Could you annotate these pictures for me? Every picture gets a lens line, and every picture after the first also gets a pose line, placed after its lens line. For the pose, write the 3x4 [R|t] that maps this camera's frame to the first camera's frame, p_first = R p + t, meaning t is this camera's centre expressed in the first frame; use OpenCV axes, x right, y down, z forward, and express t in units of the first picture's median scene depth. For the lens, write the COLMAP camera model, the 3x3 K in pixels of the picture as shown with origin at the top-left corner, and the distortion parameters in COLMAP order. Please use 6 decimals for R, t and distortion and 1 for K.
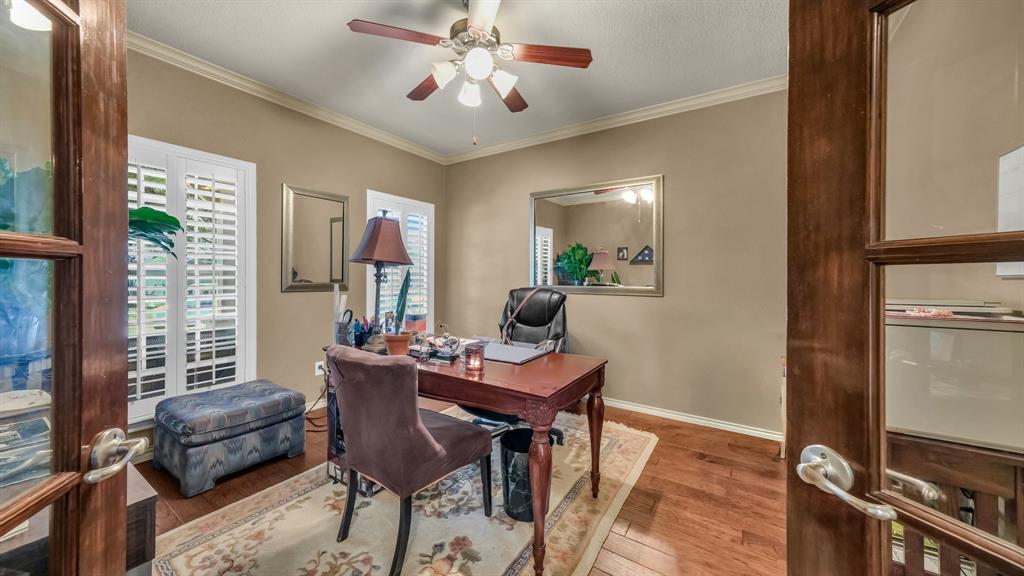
lens RADIAL K [[354.6, 0, 520.3], [0, 354.6, 273.6], [0, 0, 1]] dist [0.002308, 0.000392]
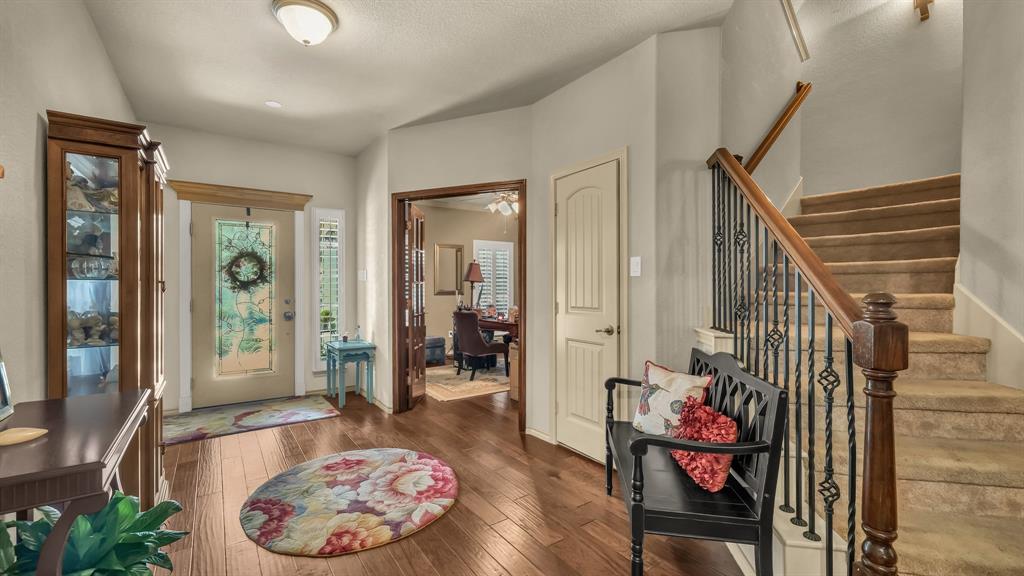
lens RADIAL K [[434.1, 0, 509.9], [0, 434.1, 287.5], [0, 0, 1]] dist [-0.001211, 0.004015]
pose [[0.930390, -0.002565, -0.366563, 0.857427], [0.003730, 0.999990, 0.002471, 0.004360], [0.366553, -0.003667, 0.930390, -1.536169]]
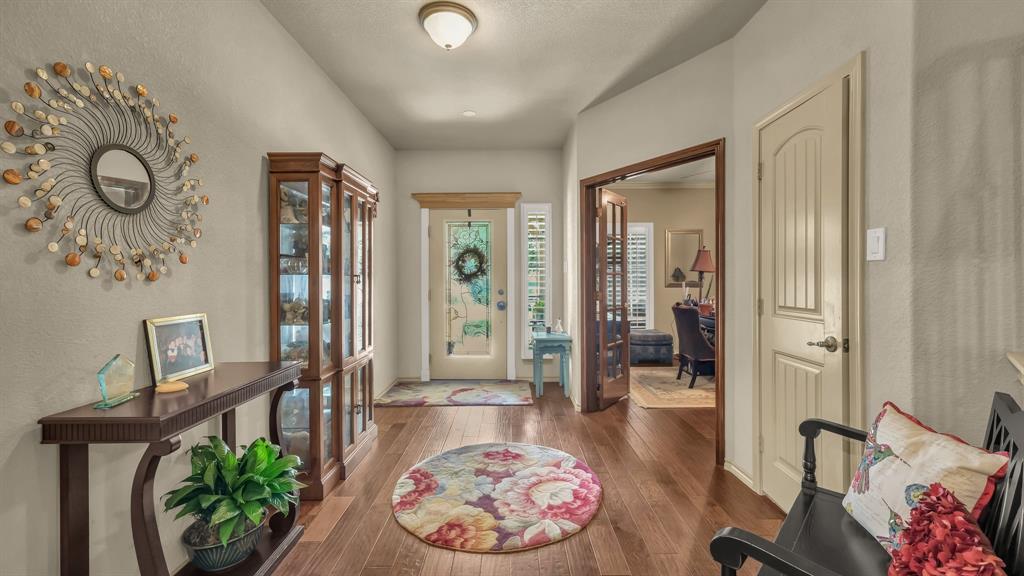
lens RADIAL K [[434.1, 0, 506.5], [0, 434.1, 281.1], [0, 0, 1]] dist [-0.001211, 0.004015]
pose [[0.541056, -0.000610, -0.840986, 1.024135], [0.008109, 0.999957, 0.004491, 0.004250], [0.840948, -0.009250, 0.541038, -1.210808]]
